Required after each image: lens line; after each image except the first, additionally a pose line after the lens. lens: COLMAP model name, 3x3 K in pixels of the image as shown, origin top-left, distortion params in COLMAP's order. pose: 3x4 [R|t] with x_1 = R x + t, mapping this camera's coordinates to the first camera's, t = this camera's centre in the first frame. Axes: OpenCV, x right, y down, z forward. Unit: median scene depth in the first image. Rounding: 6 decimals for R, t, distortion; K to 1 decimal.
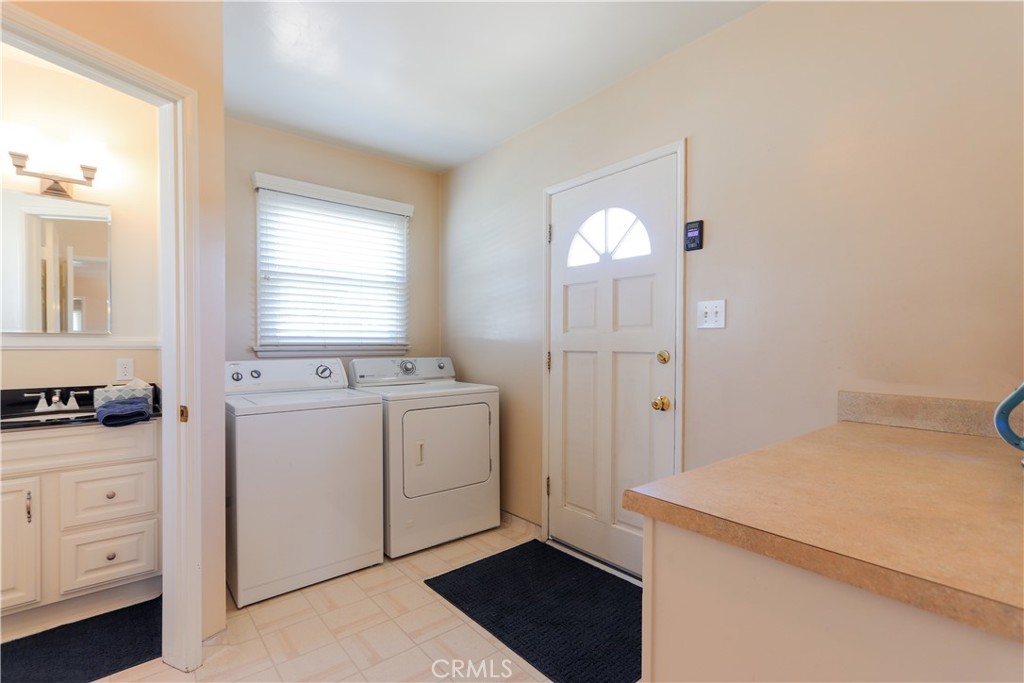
lens RADIAL K [[474.6, 0, 500.3], [0, 474.6, 355.7], [0, 0, 1]] dist [0.000086, 0.001945]
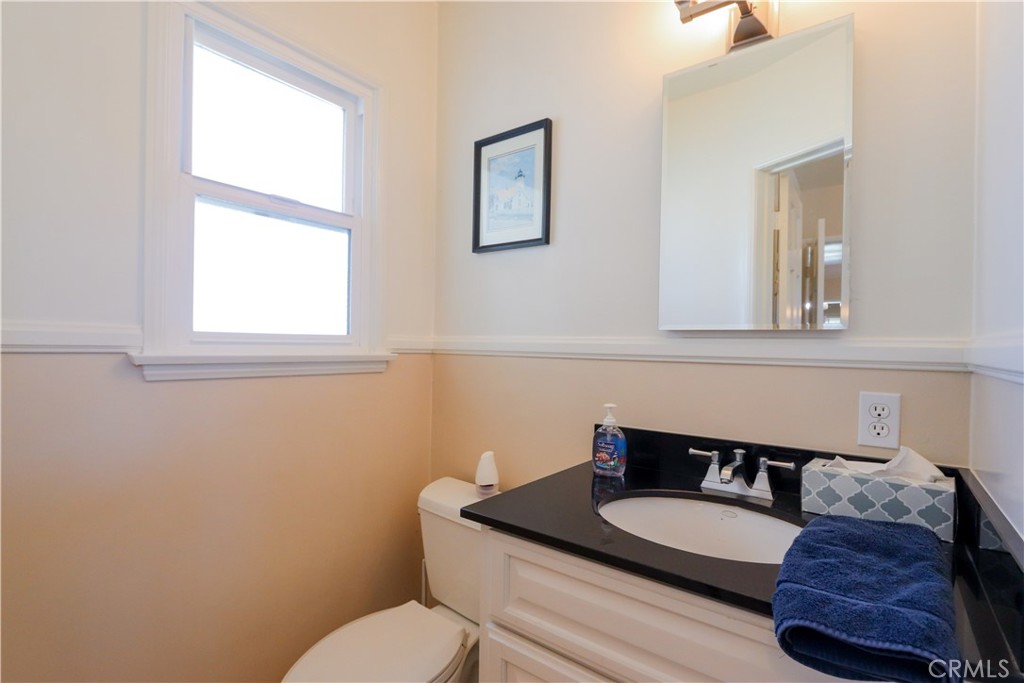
lens RADIAL K [[474.6, 0, 523.0], [0, 474.6, 342.8], [0, 0, 1]] dist [0.000086, 0.001945]
pose [[0.252411, 0.015535, -0.967495, -0.515820], [-0.026039, 0.999618, 0.009258, -0.034504], [0.967270, 0.022856, 0.252719, 0.655059]]
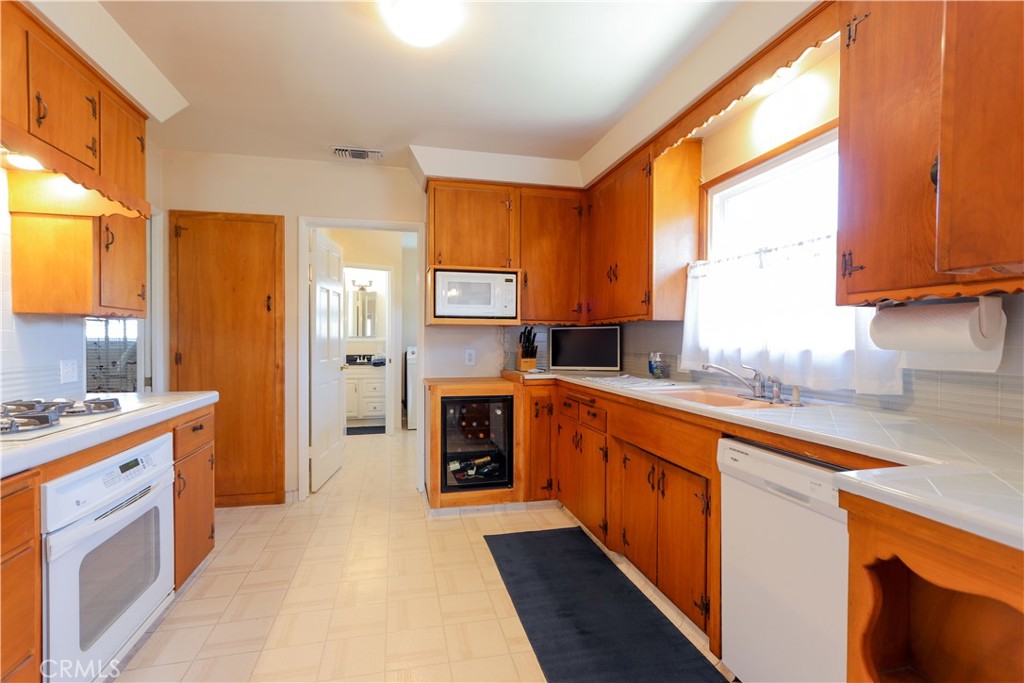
lens RADIAL K [[474.6, 0, 482.7], [0, 474.6, 341.8], [0, 0, 1]] dist [0.000086, 0.001945]
pose [[0.880027, 0.003763, -0.474909, 1.157328], [-0.007521, 0.999954, -0.006015, -0.002957], [0.474864, 0.008866, 0.880014, -1.272098]]
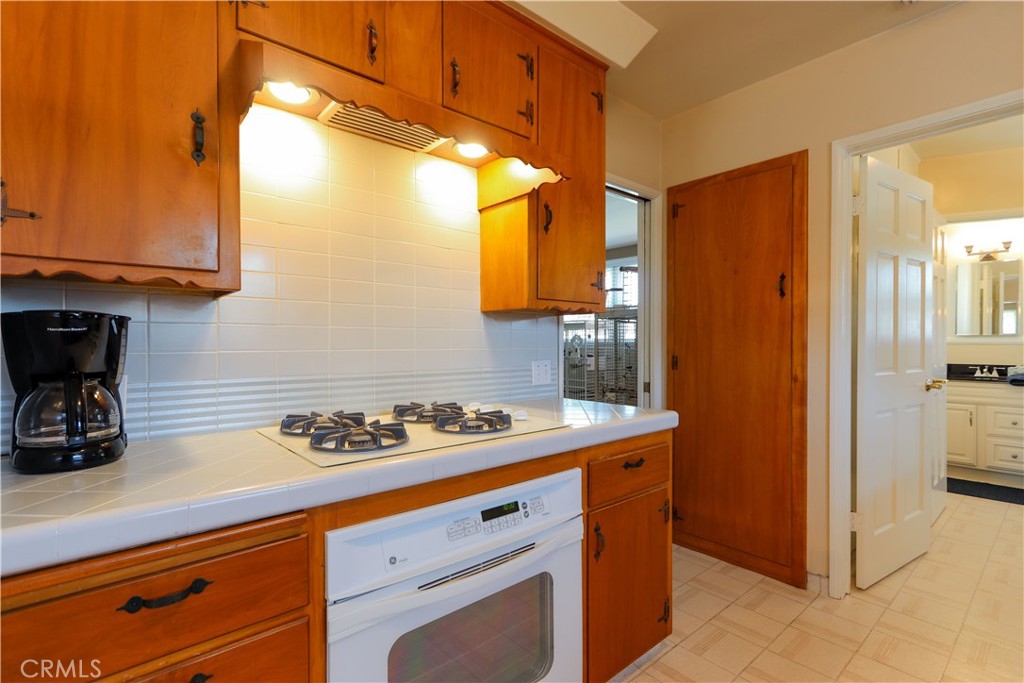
lens RADIAL K [[474.6, 0, 520.1], [0, 474.6, 345.4], [0, 0, 1]] dist [0.000086, 0.001945]
pose [[0.034569, 0.007363, -0.999375, 0.860562], [-0.011591, 0.999909, 0.006966, -0.000508], [0.999335, 0.011343, 0.034651, -0.886030]]
